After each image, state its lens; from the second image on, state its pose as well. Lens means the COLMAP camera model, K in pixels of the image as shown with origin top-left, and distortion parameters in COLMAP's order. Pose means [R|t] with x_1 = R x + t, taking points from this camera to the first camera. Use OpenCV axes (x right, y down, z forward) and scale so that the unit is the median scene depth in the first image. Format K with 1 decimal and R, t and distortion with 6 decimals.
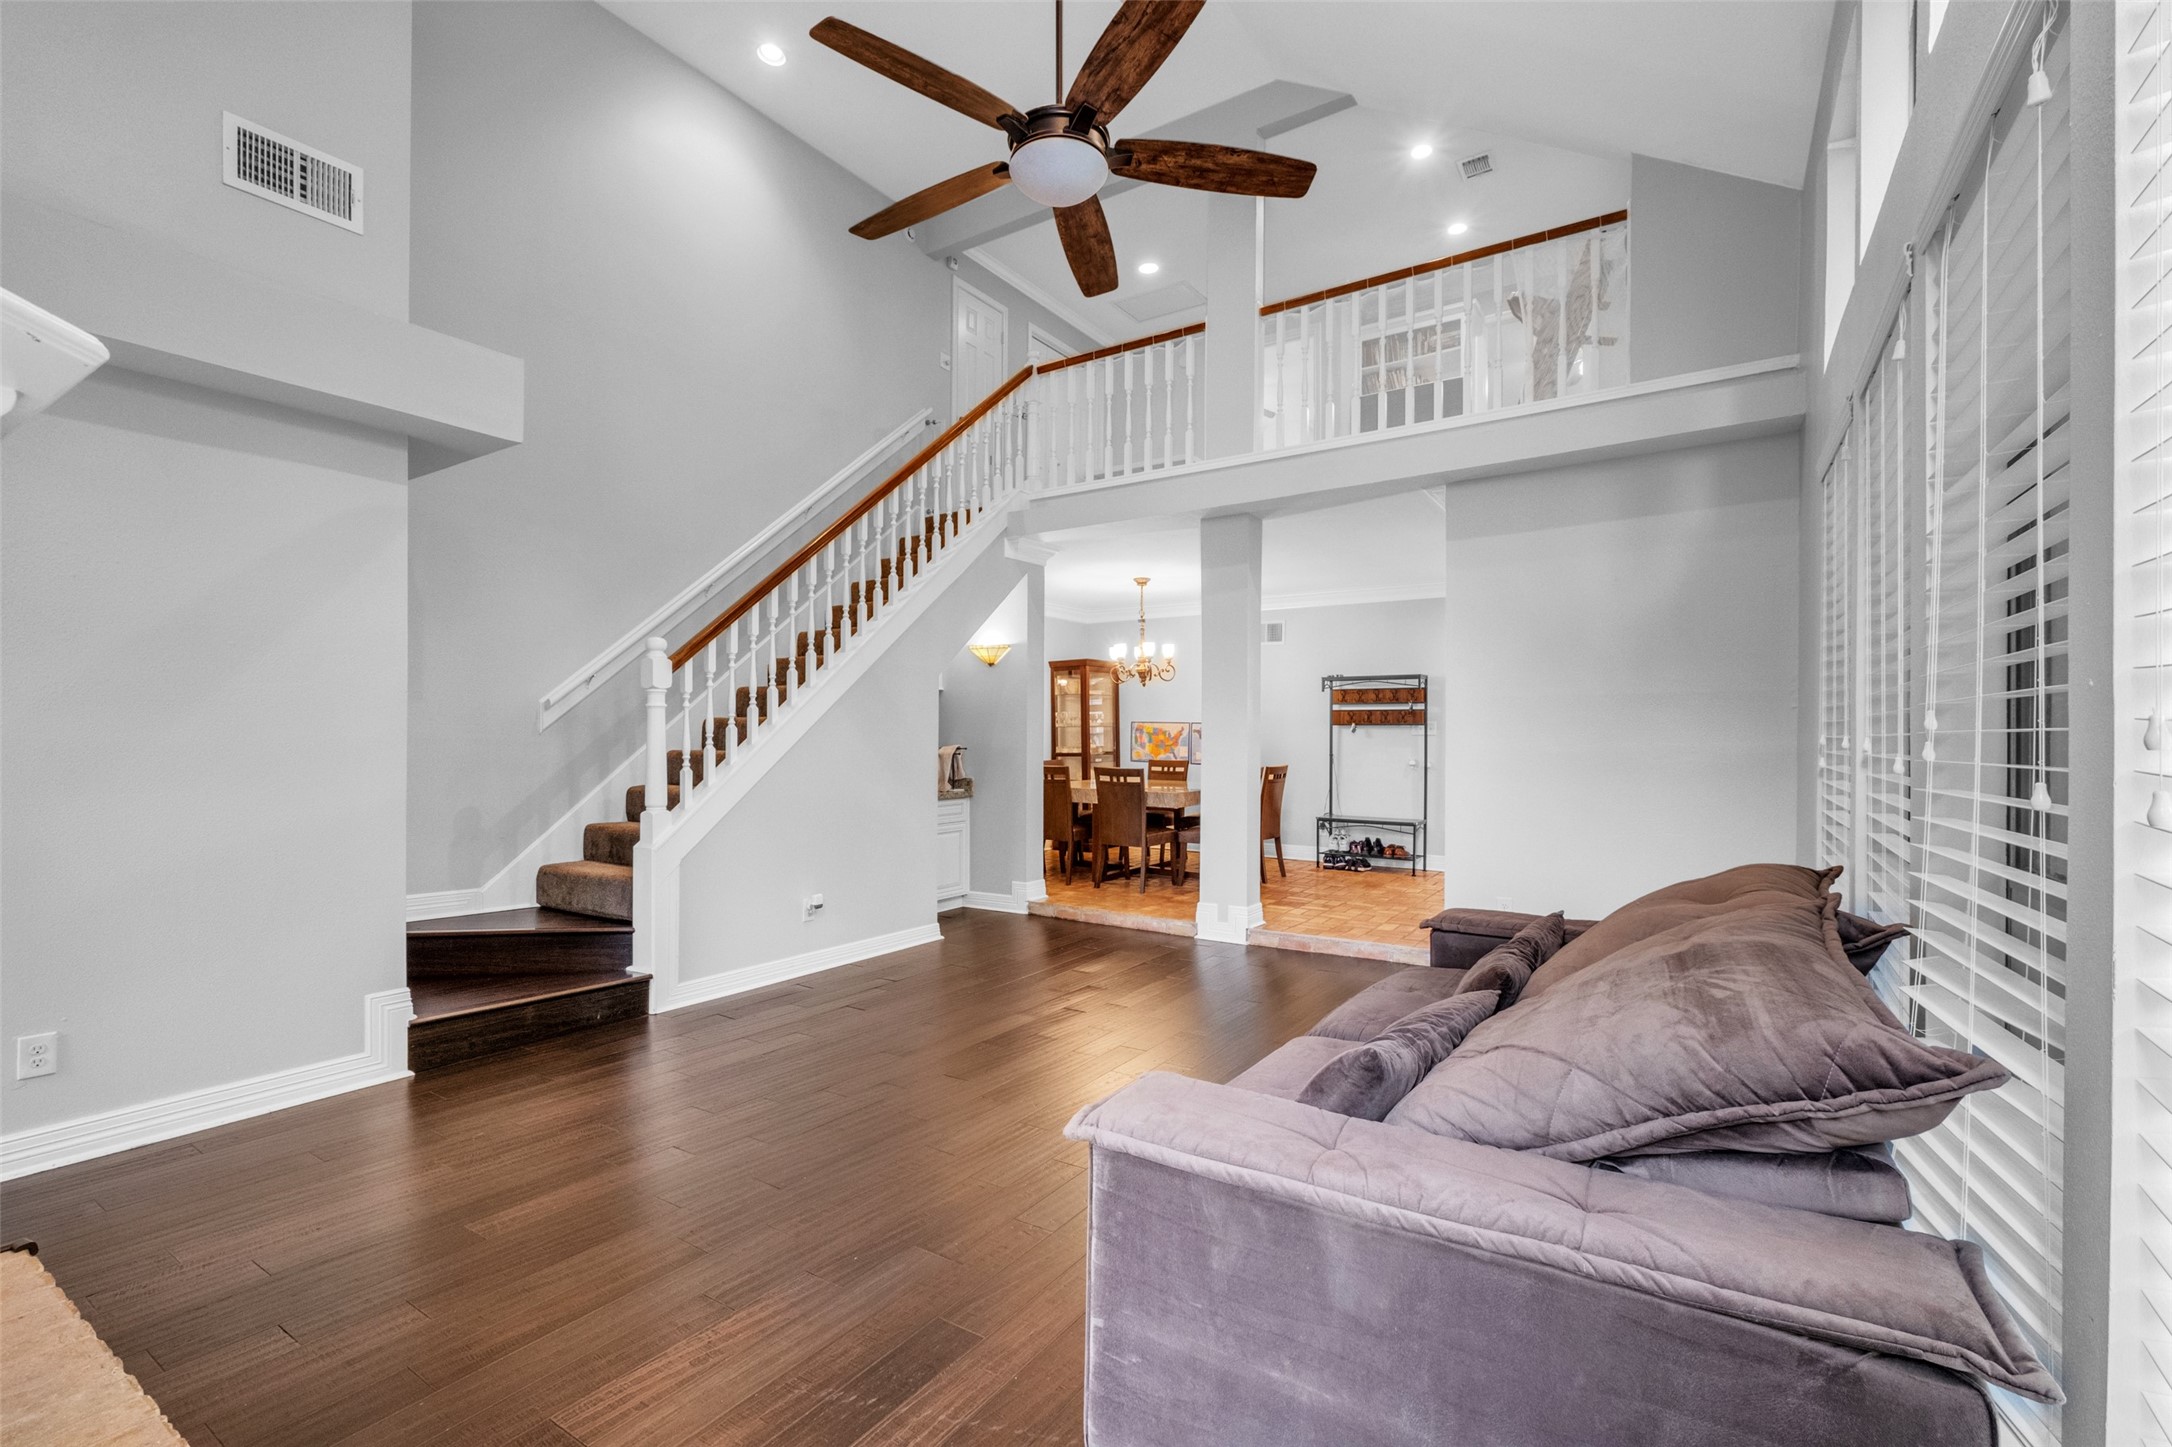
lens RADIAL K [[953.8, 0, 1078.8], [0, 953.8, 733.9], [0, 0, 1]] dist [-0.002039, 0.000009]
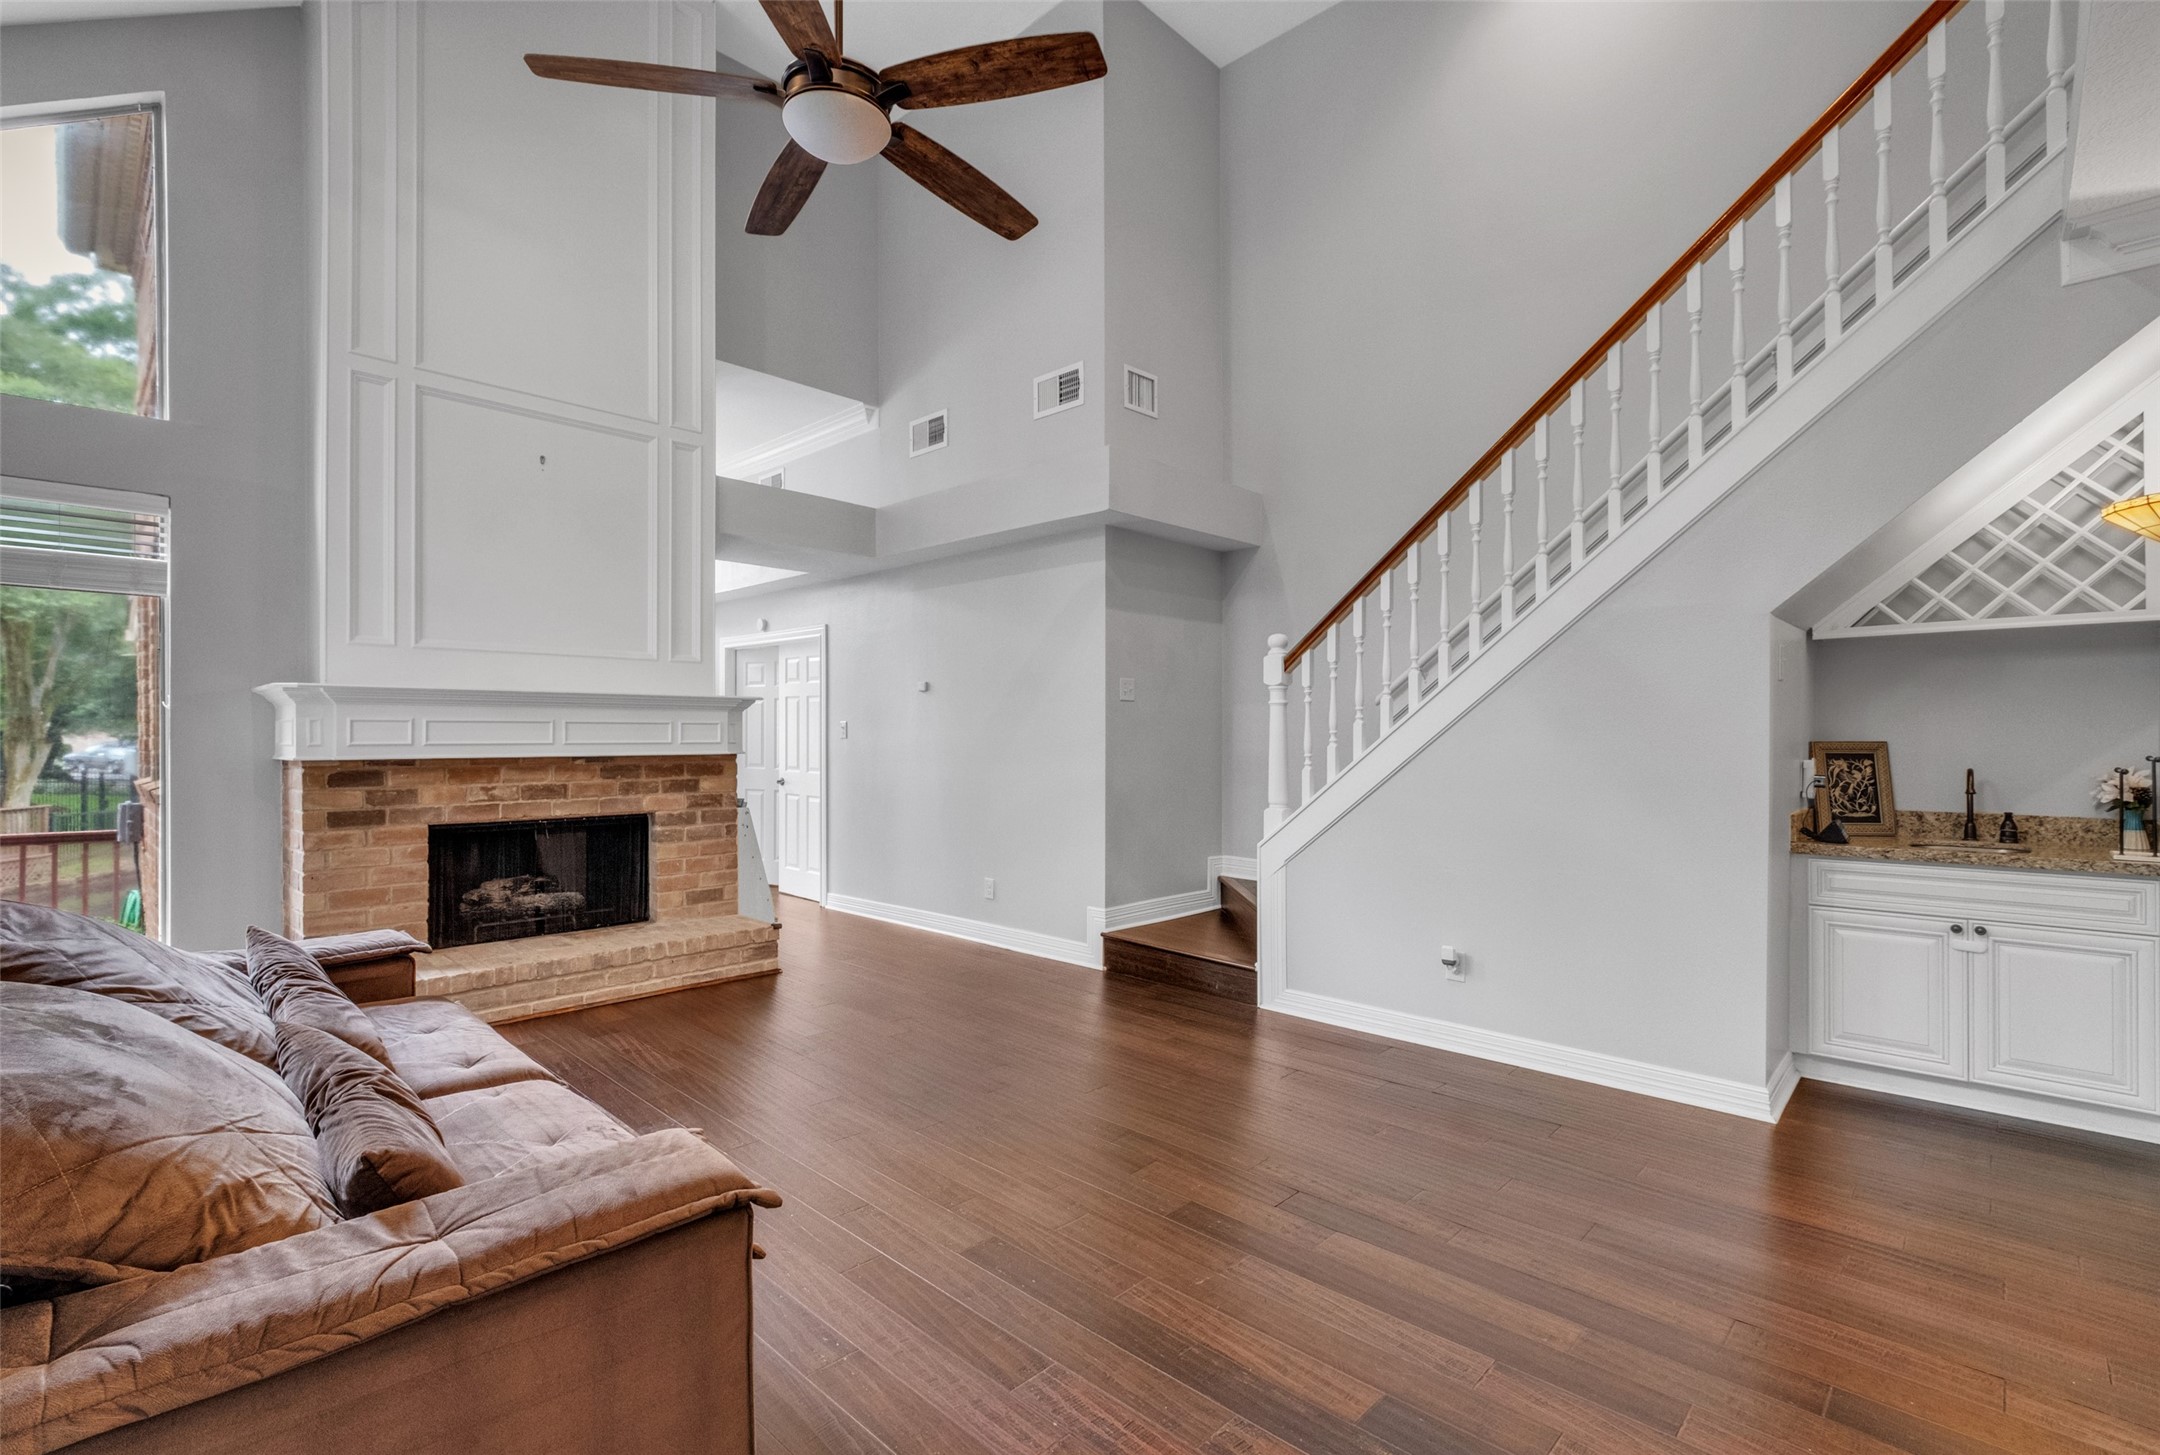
lens RADIAL K [[987.2, 0, 1066.8], [0, 987.2, 731.0], [0, 0, 1]] dist [0.001820, 0.000105]
pose [[-0.195962, -0.005645, -0.980595, 0.613399], [0.002395, 0.999978, -0.006235, 0.005752], [0.980609, -0.003571, -0.195944, 0.987656]]
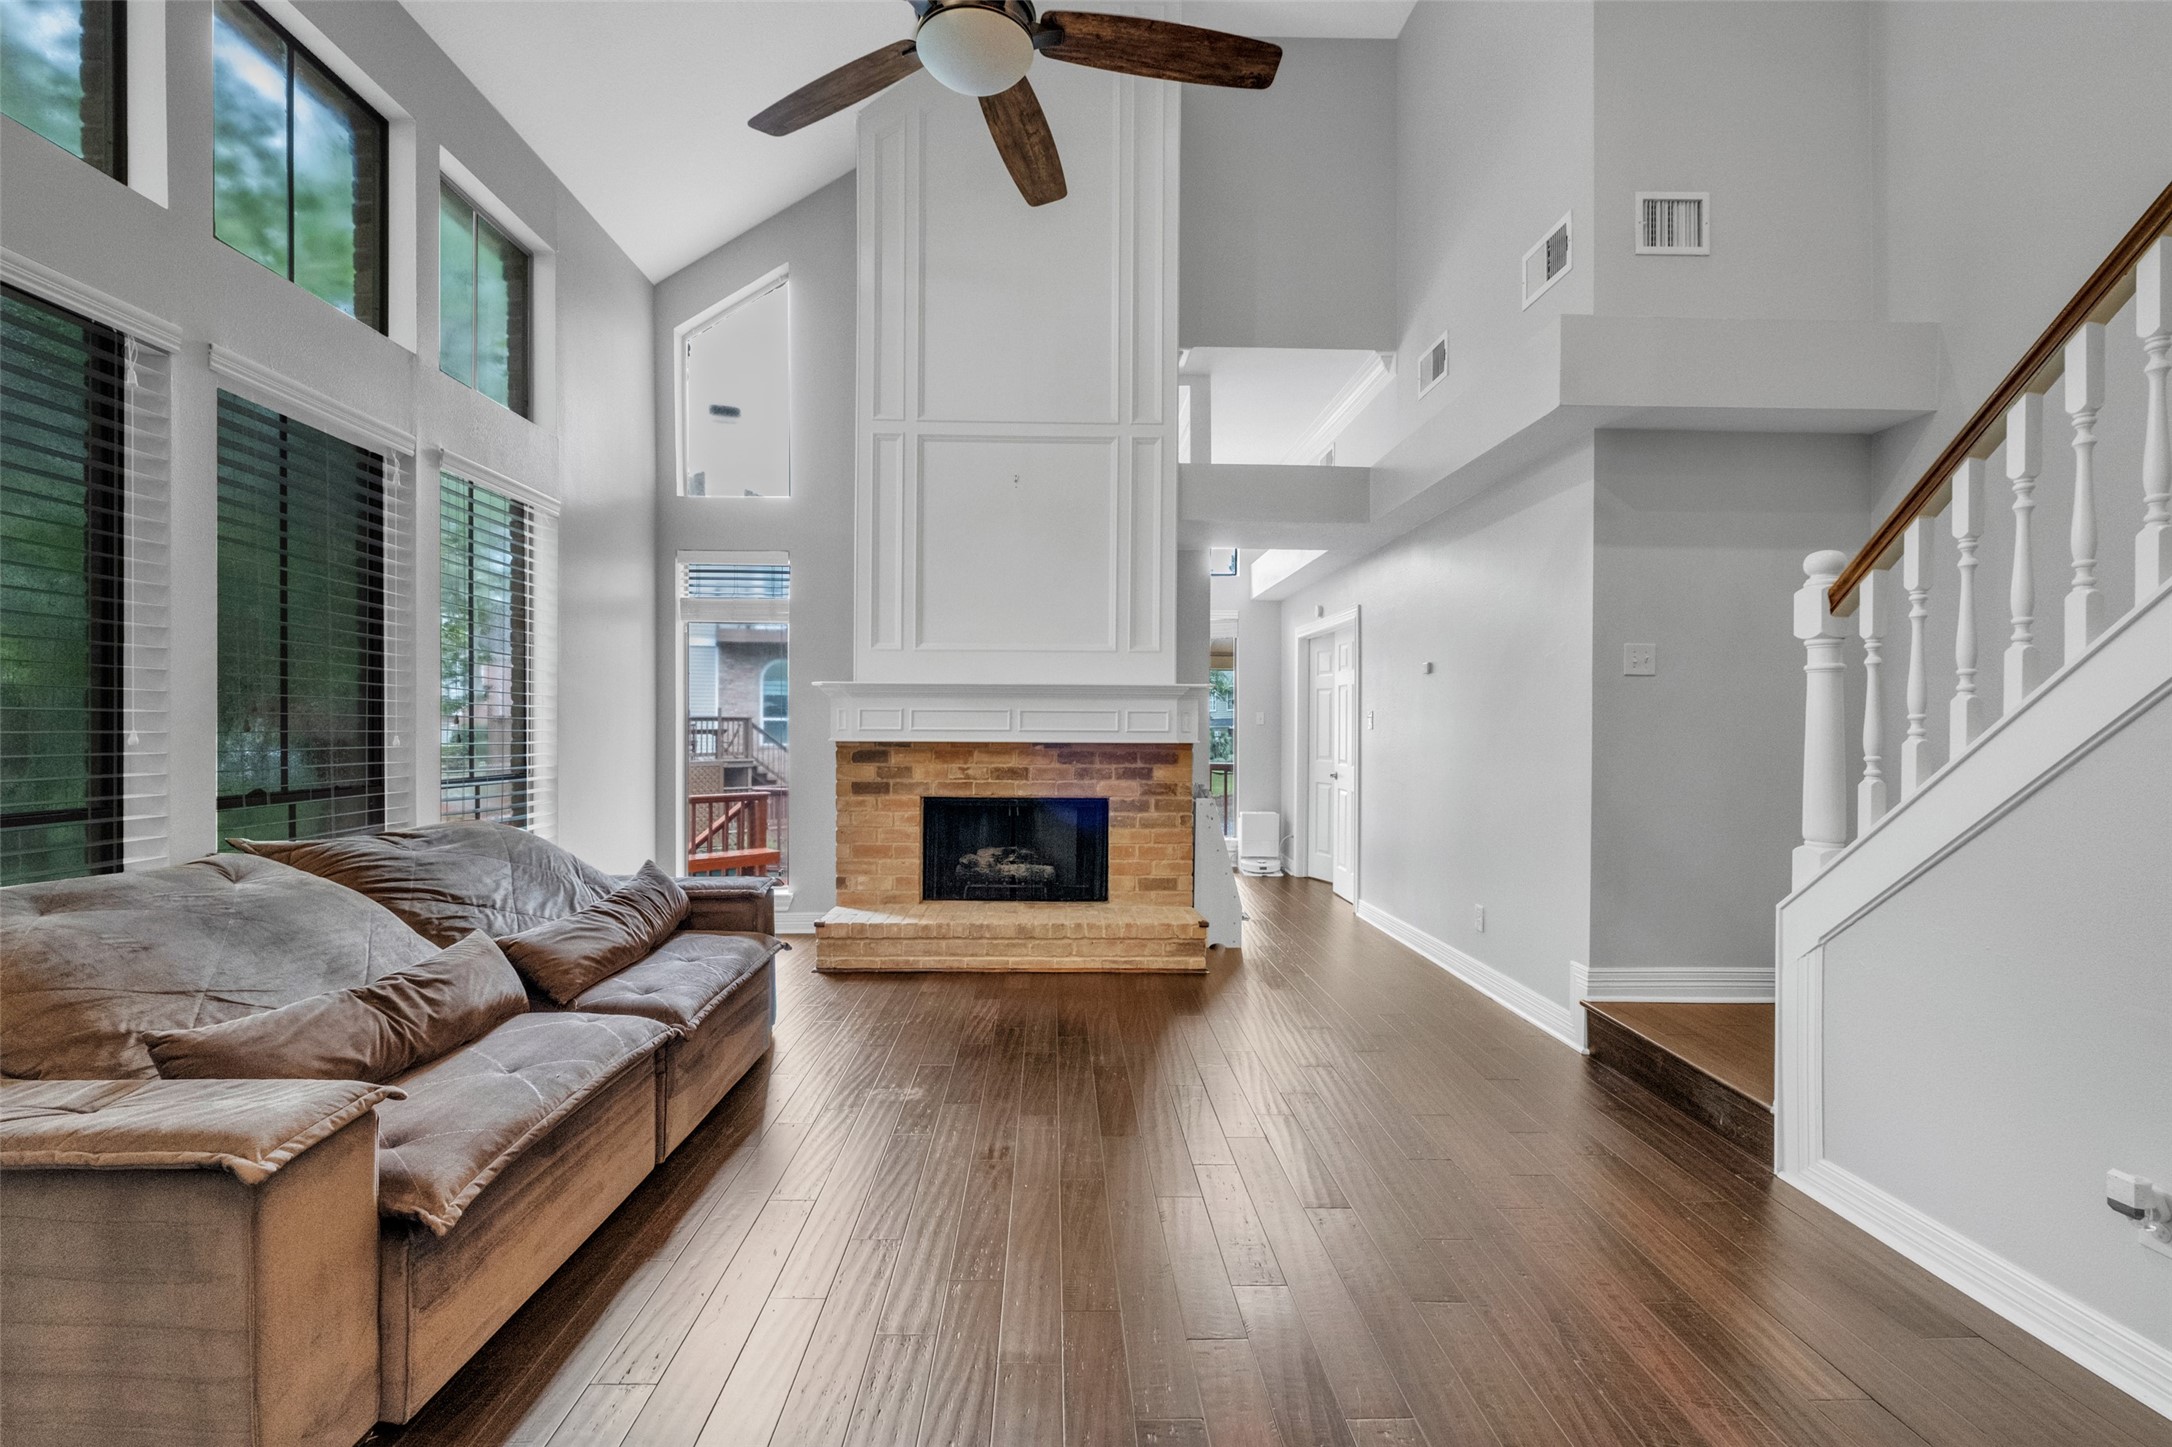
lens RADIAL K [[960.0, 0, 1065.3], [0, 960.0, 727.7], [0, 0, 1]] dist [-0.006237, -0.000044]
pose [[-0.829355, -0.007415, -0.558673, 0.271164], [-0.006215, 0.999973, -0.004047, 0.012328], [0.558688, 0.000116, -0.829378, 1.229012]]
